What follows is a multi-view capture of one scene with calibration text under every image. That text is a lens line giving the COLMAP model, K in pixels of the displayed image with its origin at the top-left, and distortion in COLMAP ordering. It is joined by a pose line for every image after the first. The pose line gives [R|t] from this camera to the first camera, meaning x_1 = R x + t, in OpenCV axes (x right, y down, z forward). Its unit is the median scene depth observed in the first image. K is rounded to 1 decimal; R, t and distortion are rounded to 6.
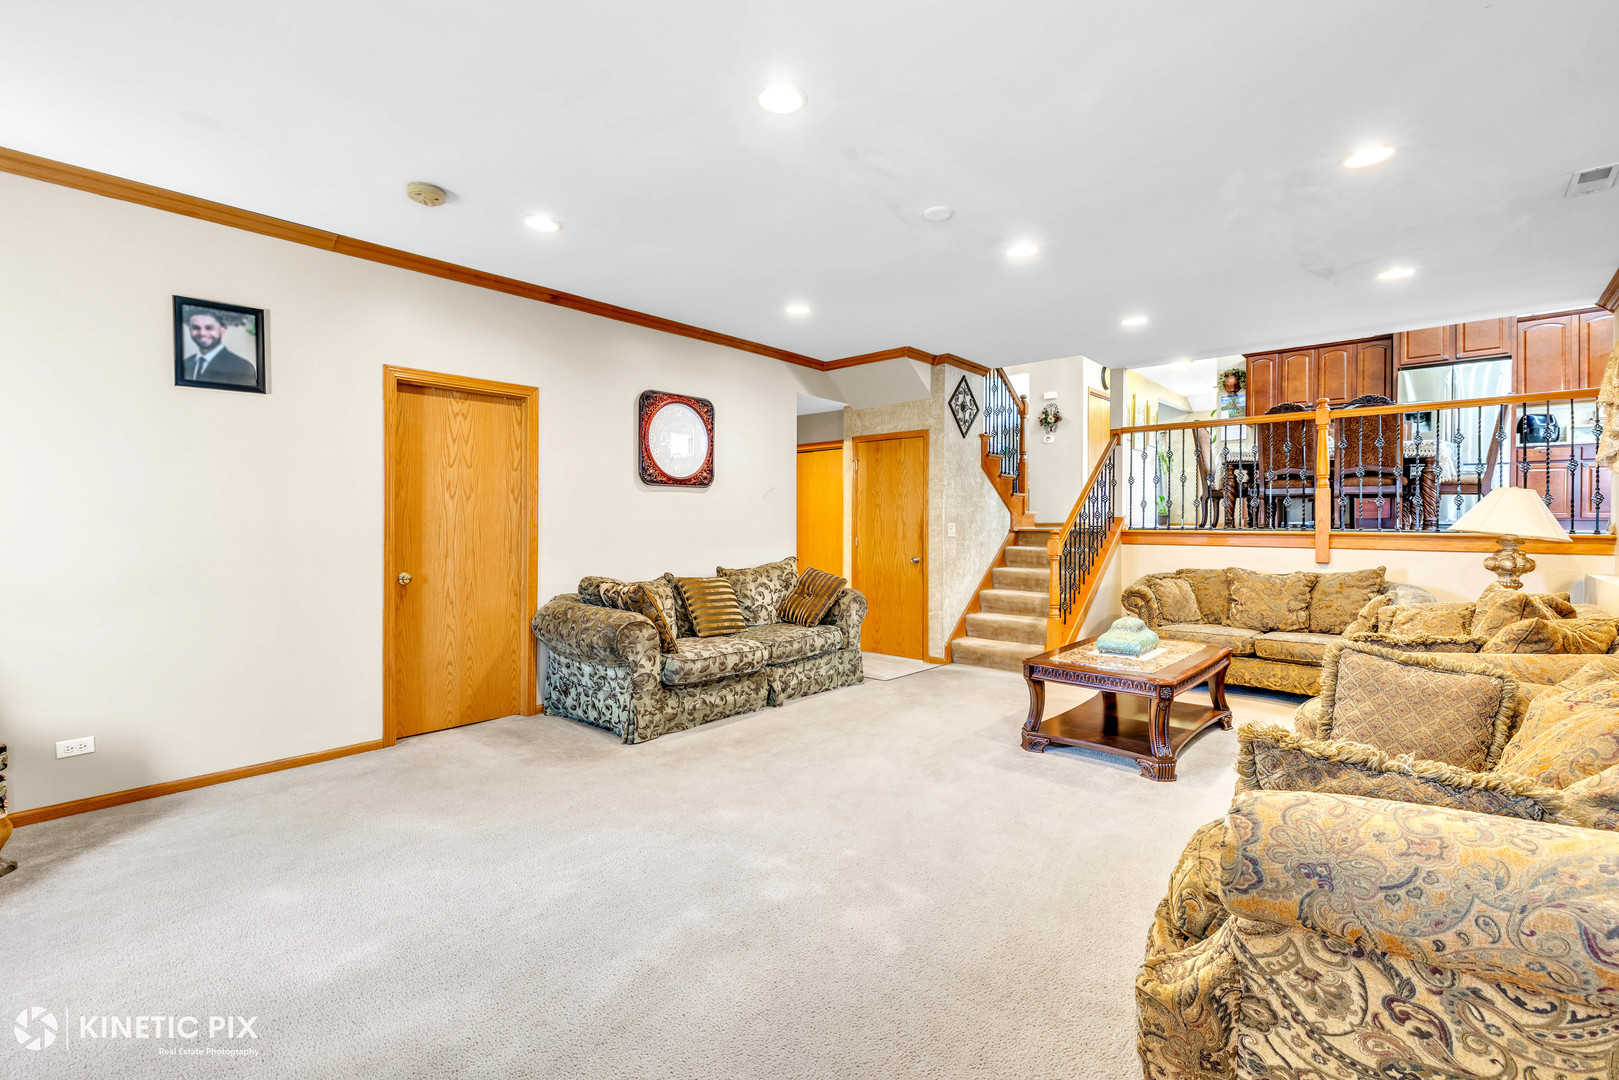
lens RADIAL K [[708.4, 0, 813.0], [0, 708.4, 527.6], [0, 0, 1]] dist [-0.003917, 0.000379]
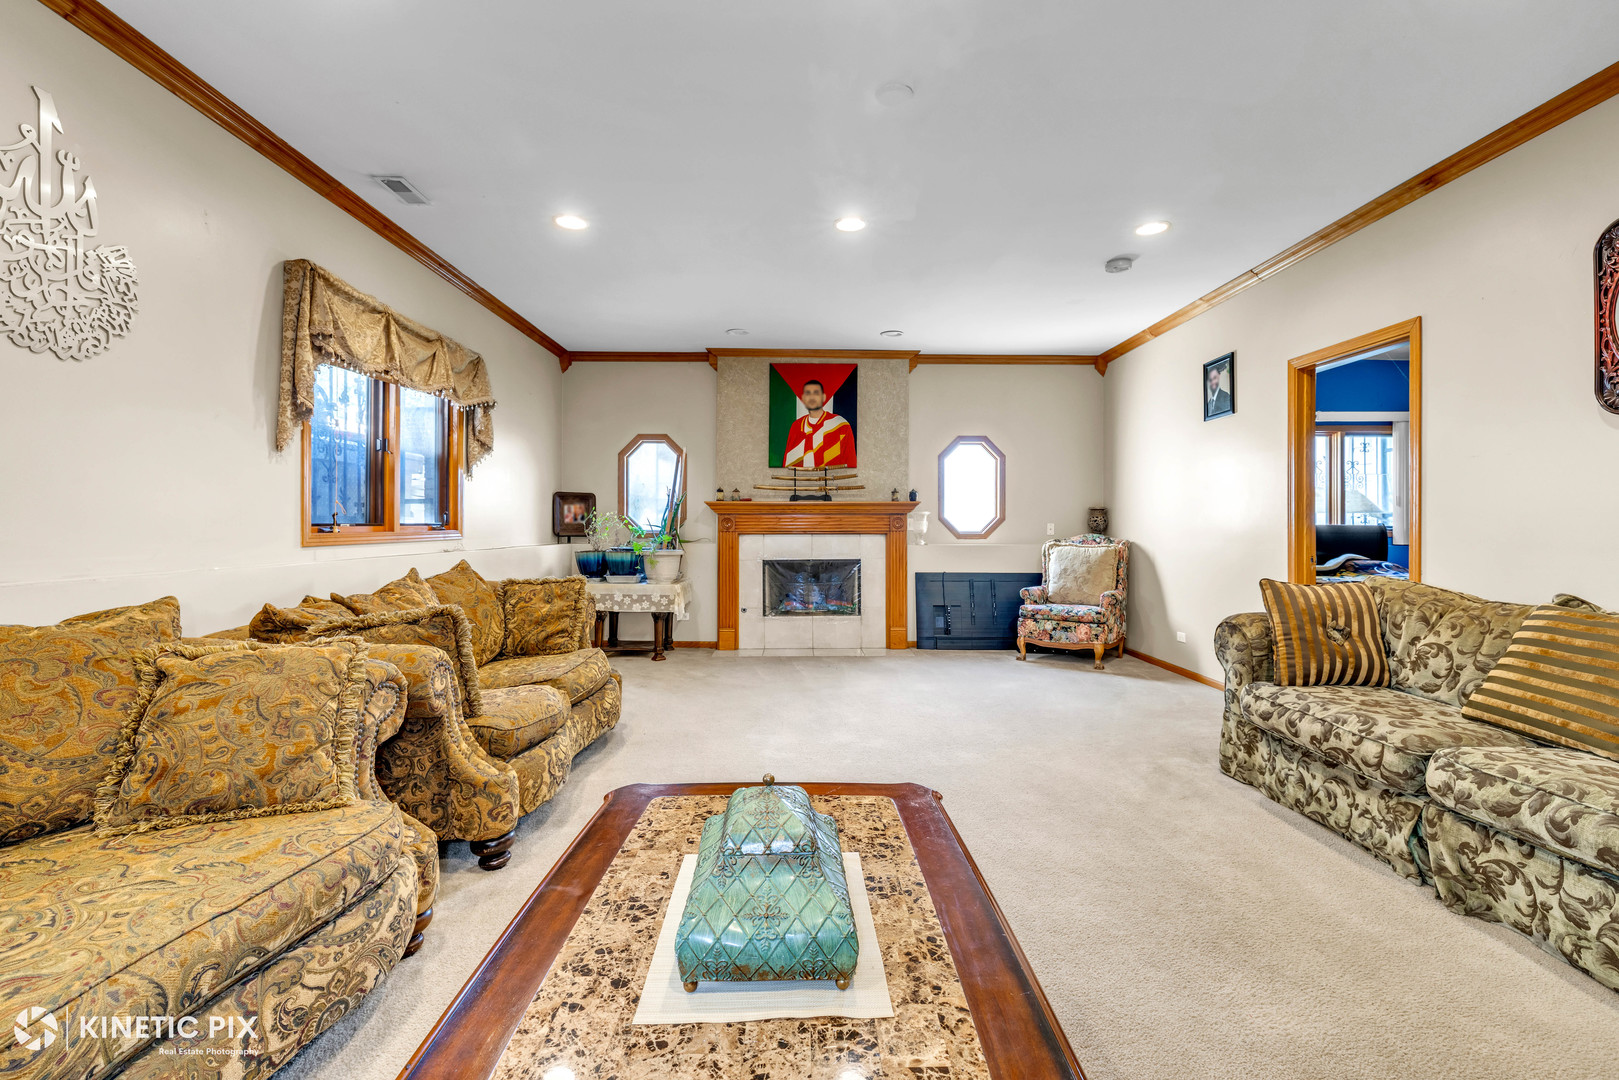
lens RADIAL K [[708.4, 0, 814.1], [0, 708.4, 523.7], [0, 0, 1]] dist [-0.003917, 0.000379]
pose [[-0.728513, -0.007815, -0.684987, 0.541222], [-0.012937, 0.999914, 0.002350, 0.021251], [0.684910, 0.010574, -0.728551, 1.059385]]
